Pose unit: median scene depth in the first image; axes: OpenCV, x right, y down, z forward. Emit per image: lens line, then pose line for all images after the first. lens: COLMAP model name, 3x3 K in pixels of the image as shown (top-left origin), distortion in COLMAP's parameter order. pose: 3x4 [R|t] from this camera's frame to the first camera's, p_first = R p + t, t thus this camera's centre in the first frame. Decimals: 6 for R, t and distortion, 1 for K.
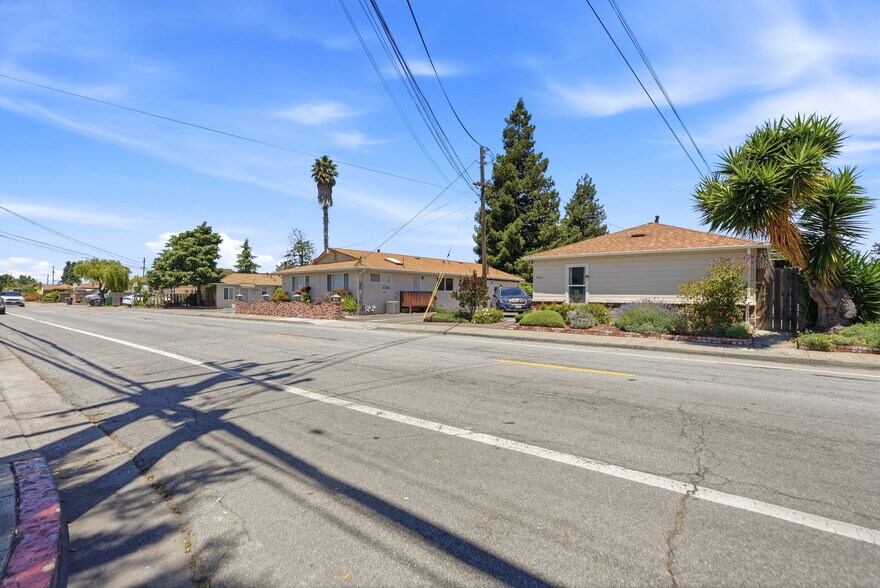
lens RADIAL K [[402.7, 0, 440.3], [0, 402.7, 289.5], [0, 0, 1]] dist [-0.003125, 0.000546]
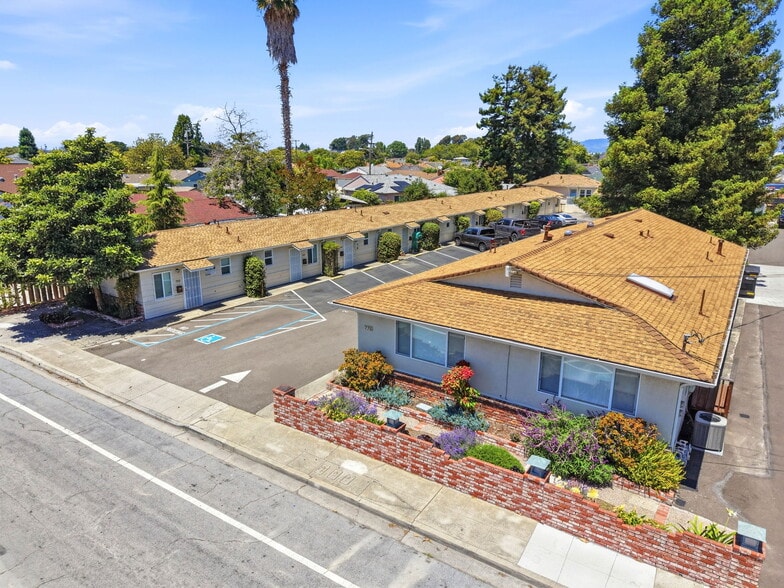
lens RADIAL K [[522.3, 0, 391.5], [0, 522.3, 296.6], [0, 0, 1]] dist [0.030975, -0.030910]
pose [[0.994596, -0.023044, 0.101236, -0.513681], [-0.005995, 0.960684, 0.277578, -0.245165], [-0.103652, -0.276685, 0.955354, 0.592591]]
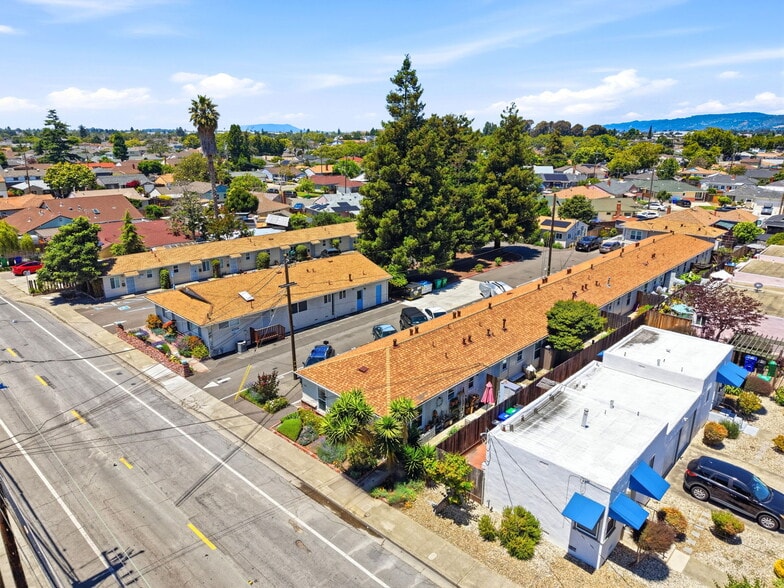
lens RADIAL K [[525.7, 0, 392.0], [0, 525.7, 294.0], [0, 0, 1]] dist [0.009398, -0.004637]
pose [[0.998623, 0.019011, -0.048904, 0.437975], [-0.002895, 0.950590, 0.310436, -0.636711], [0.052389, -0.309867, 0.949335, -0.469286]]
